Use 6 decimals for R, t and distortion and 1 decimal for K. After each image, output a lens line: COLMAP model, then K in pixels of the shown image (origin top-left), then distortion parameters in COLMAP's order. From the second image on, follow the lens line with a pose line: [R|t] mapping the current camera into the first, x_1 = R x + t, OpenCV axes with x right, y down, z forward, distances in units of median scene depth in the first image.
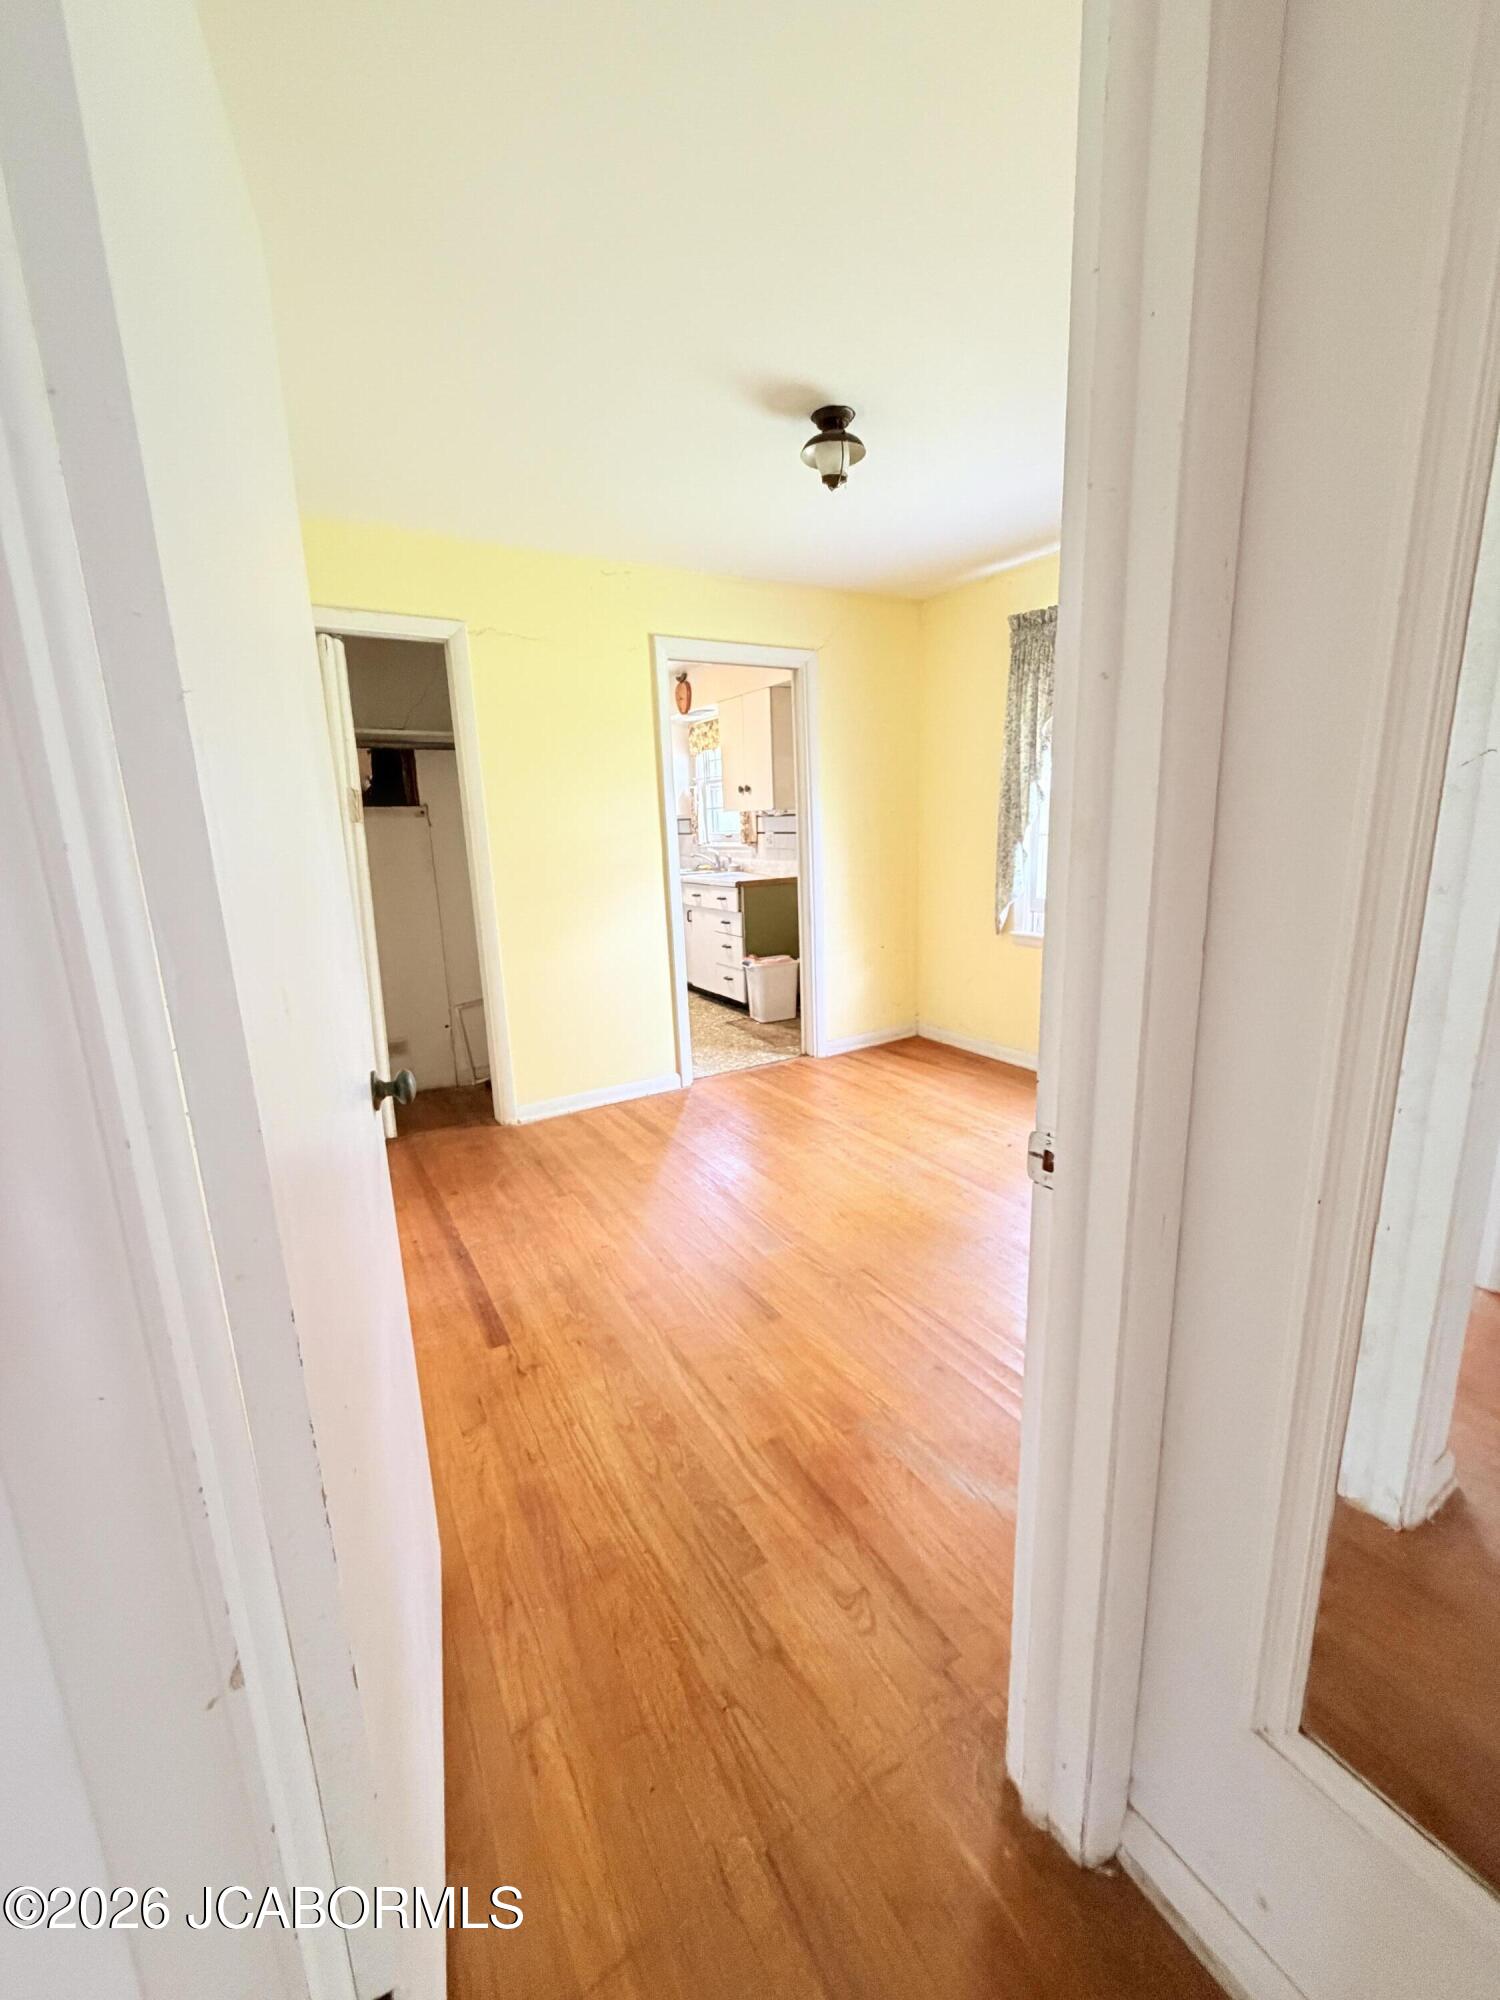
lens RADIAL K [[797.5, 0, 751.2], [0, 797.5, 1000.1], [0, 0, 1]] dist [-0.001972, -0.000025]
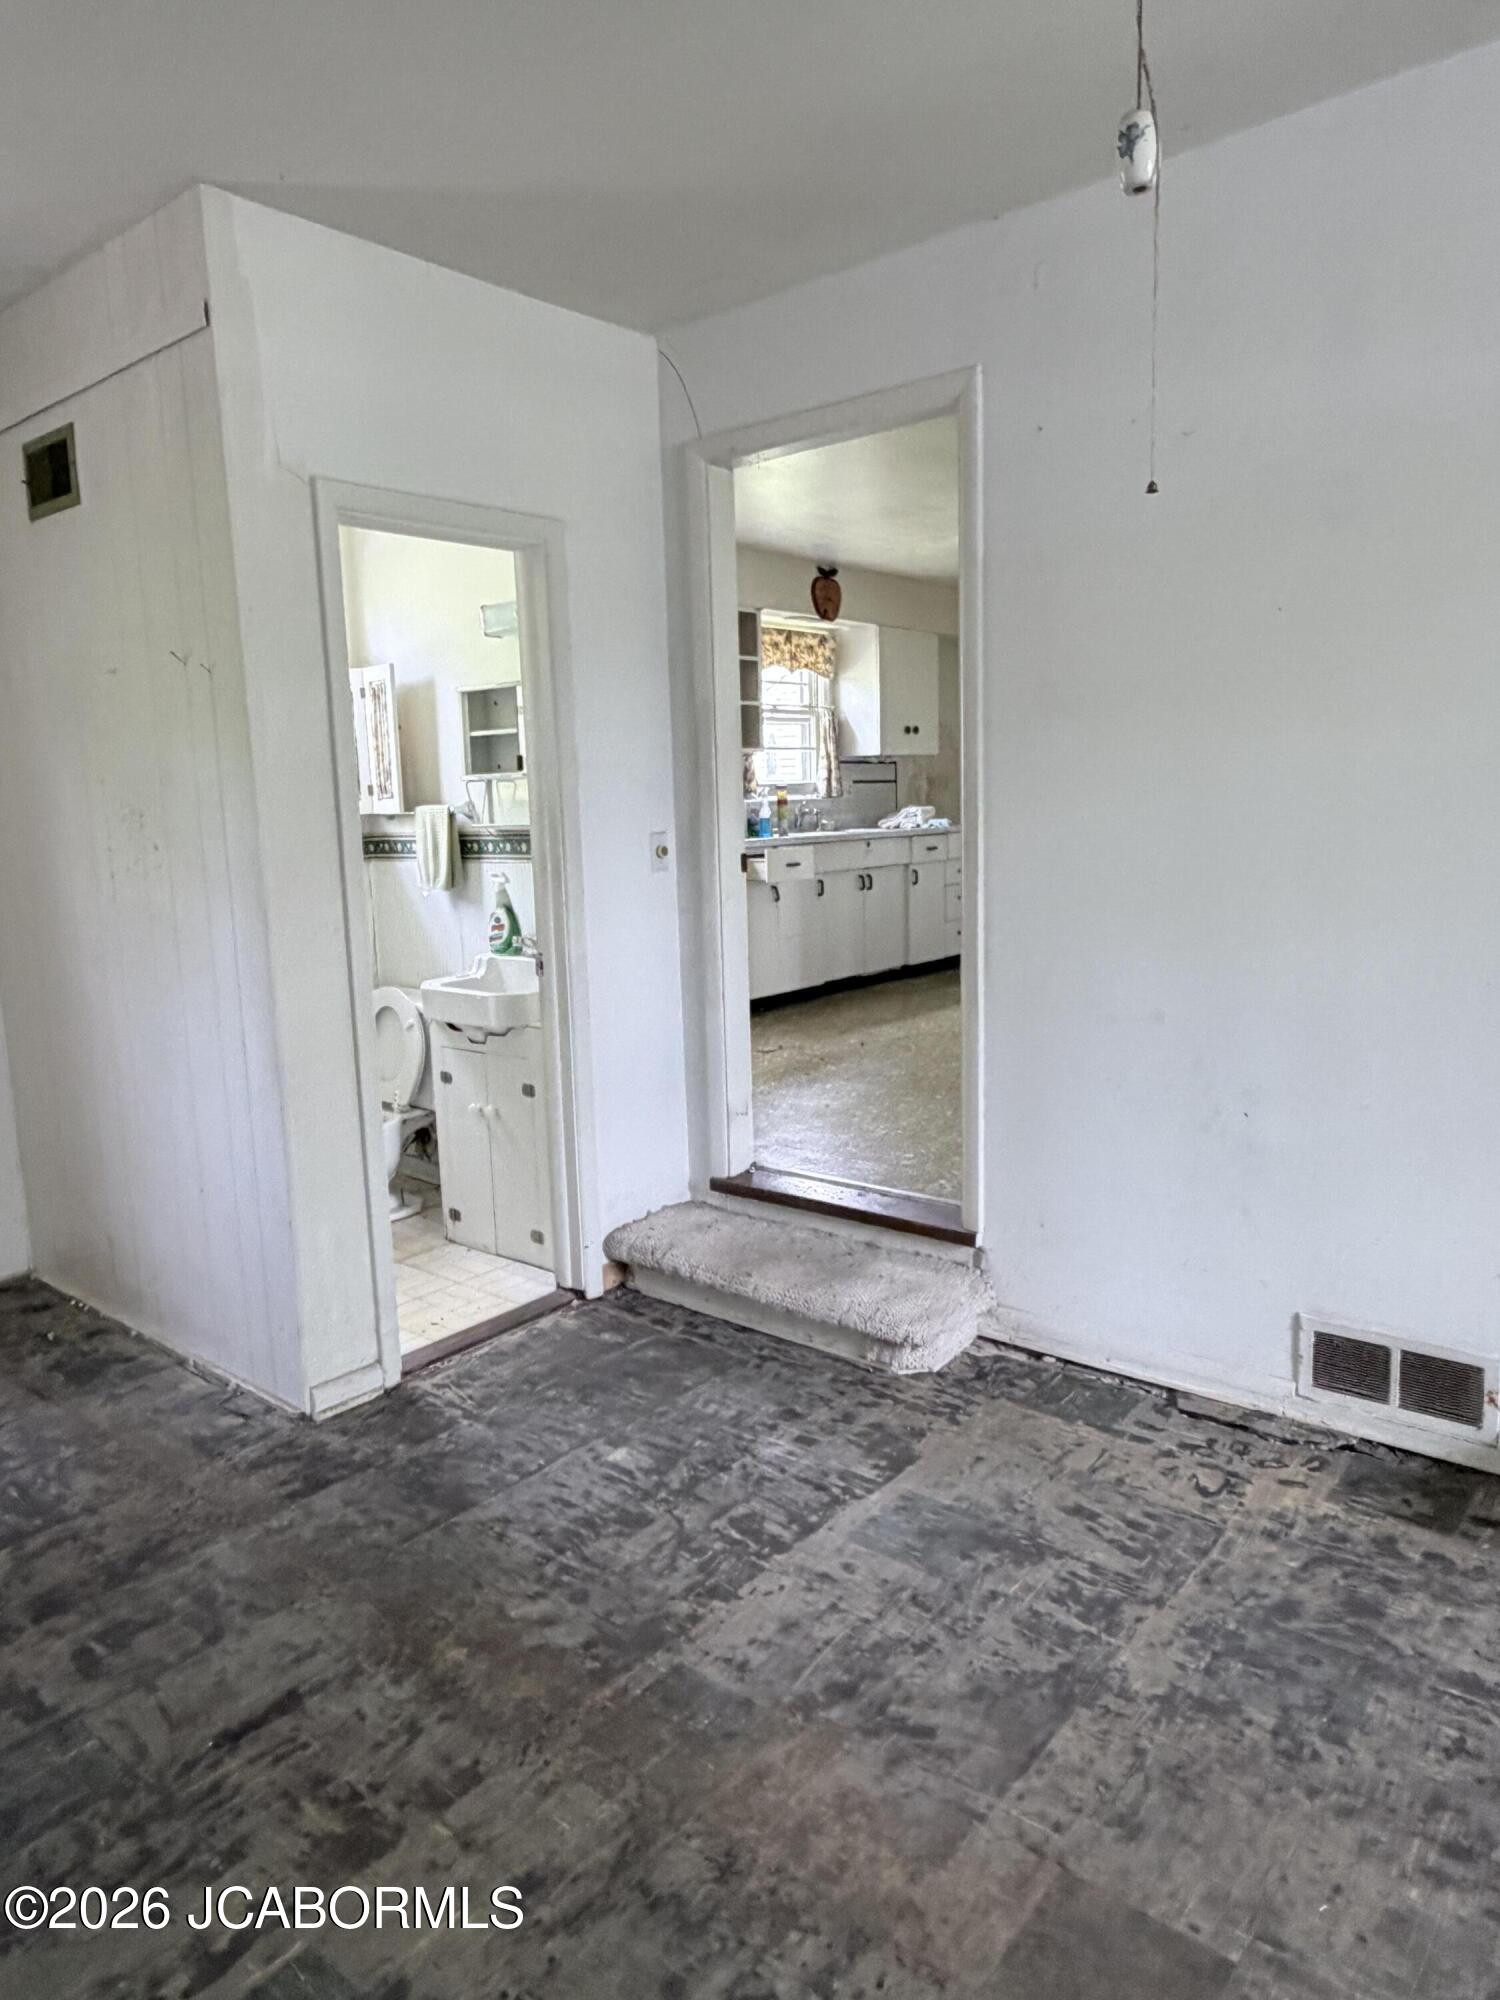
lens RADIAL K [[1297.2, 0, 736.1], [0, 1297.2, 997.5], [0, 0, 1]] dist [-0.004973, 0.004562]
pose [[-0.328475, -0.099413, 0.939266, -1.231595], [0.244962, 0.951451, 0.186369, -0.269701], [-0.912194, 0.291303, -0.288176, 1.532025]]
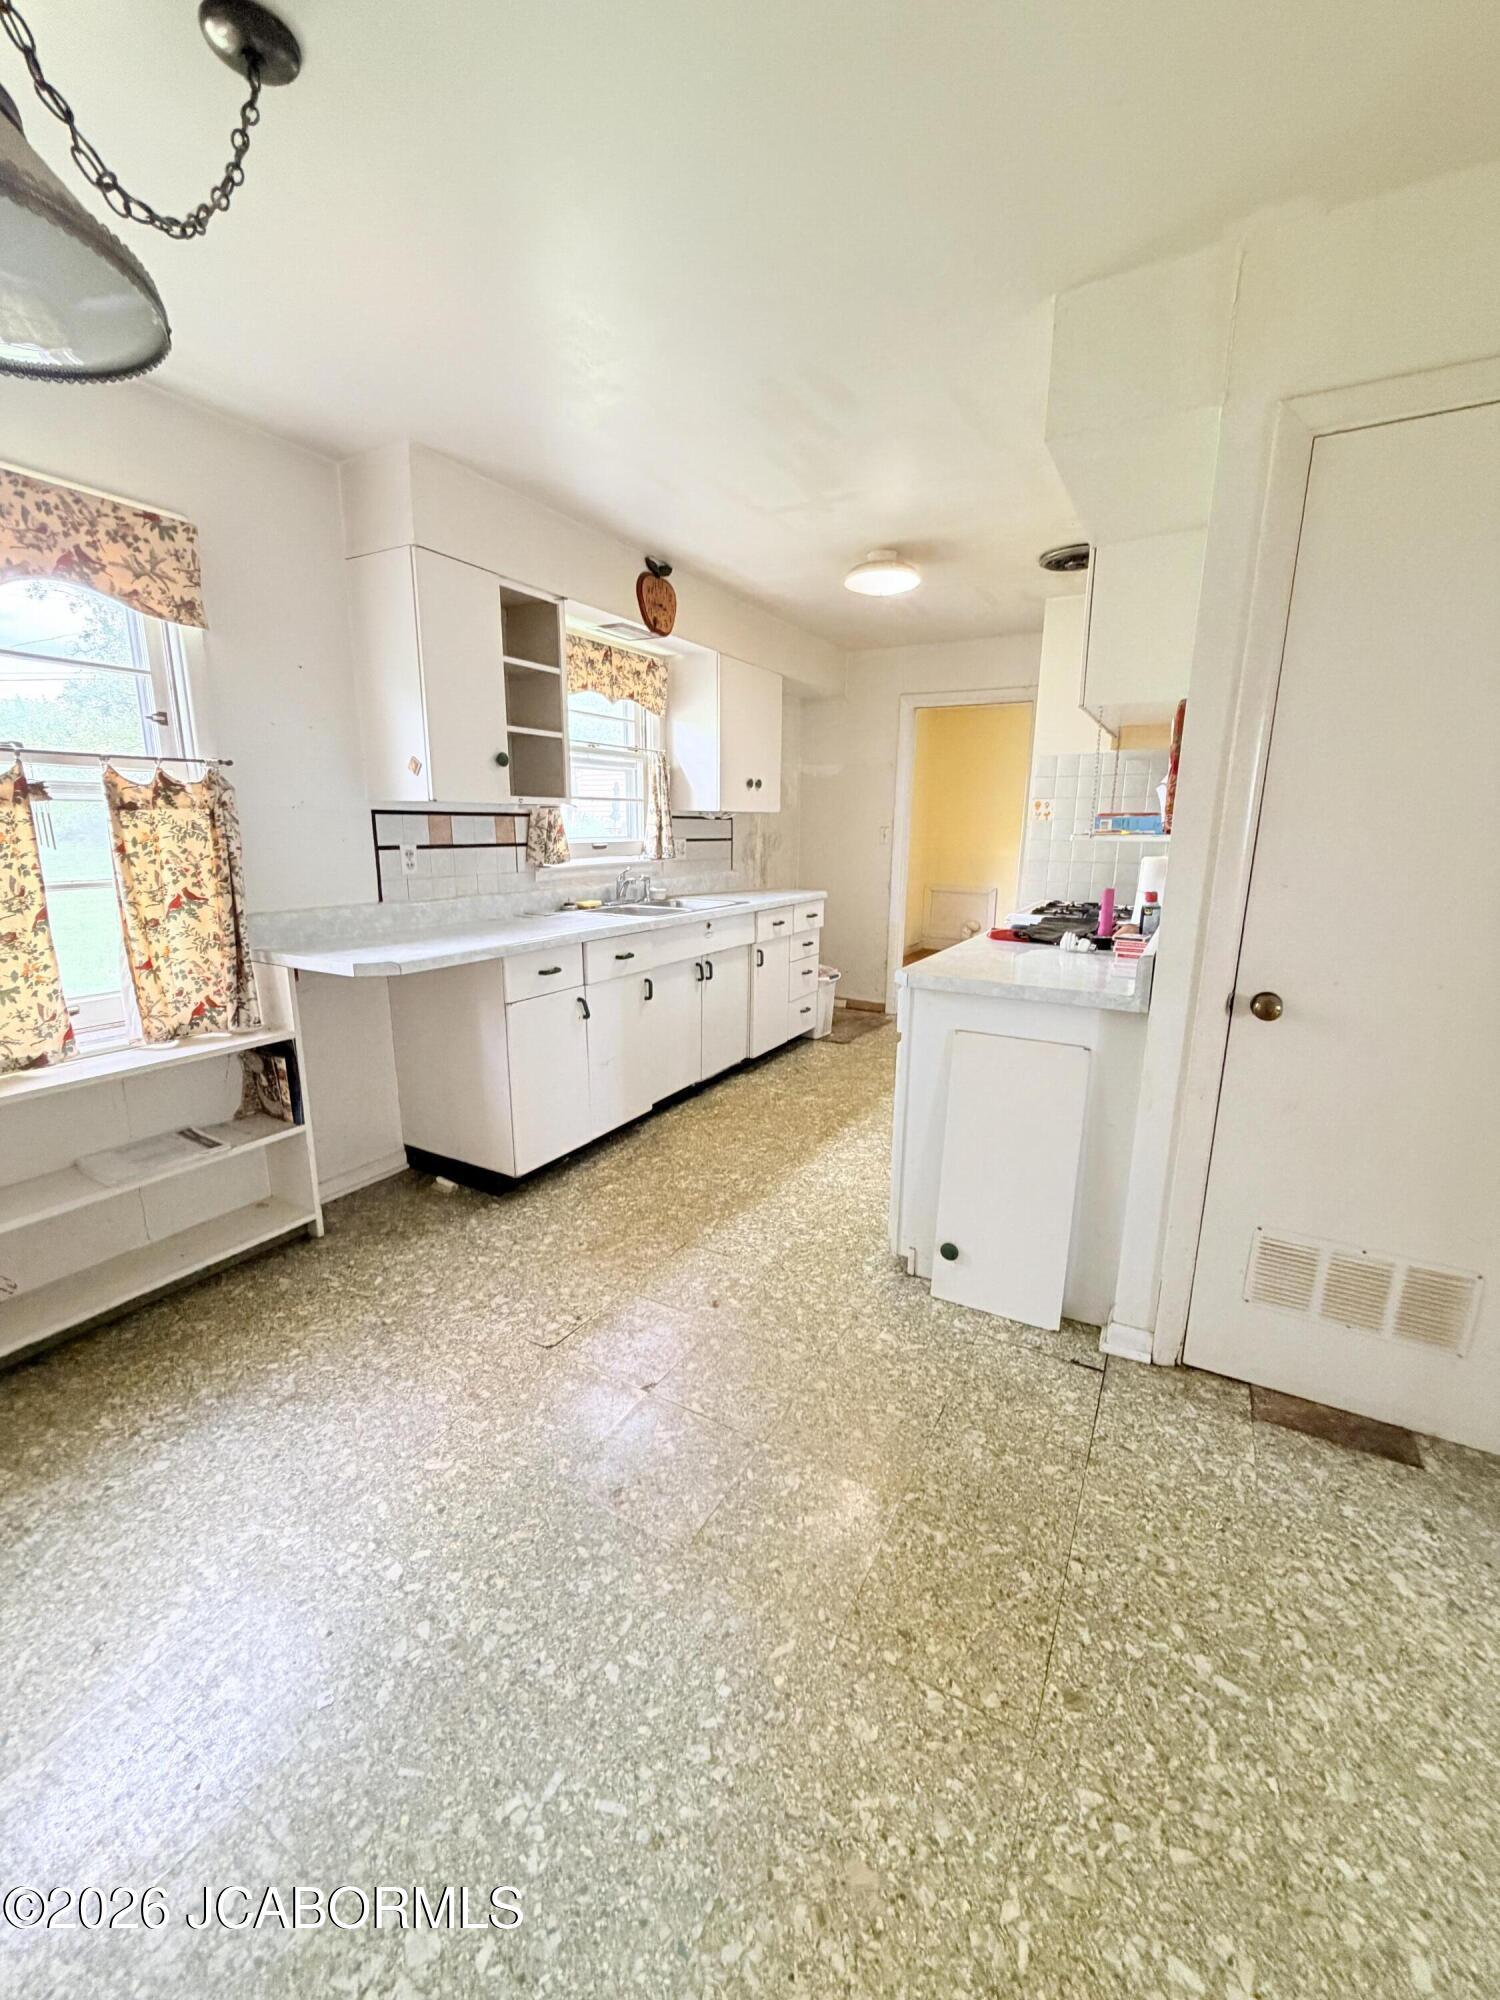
lens RADIAL K [[797.5, 0, 751.7], [0, 797.5, 998.8], [0, 0, 1]] dist [-0.001972, -0.000025]
pose [[-0.499309, -0.158304, 0.851839, -0.649549], [0.195844, 0.937100, 0.288944, -0.264800], [-0.844000, 0.311099, -0.436900, 1.277534]]
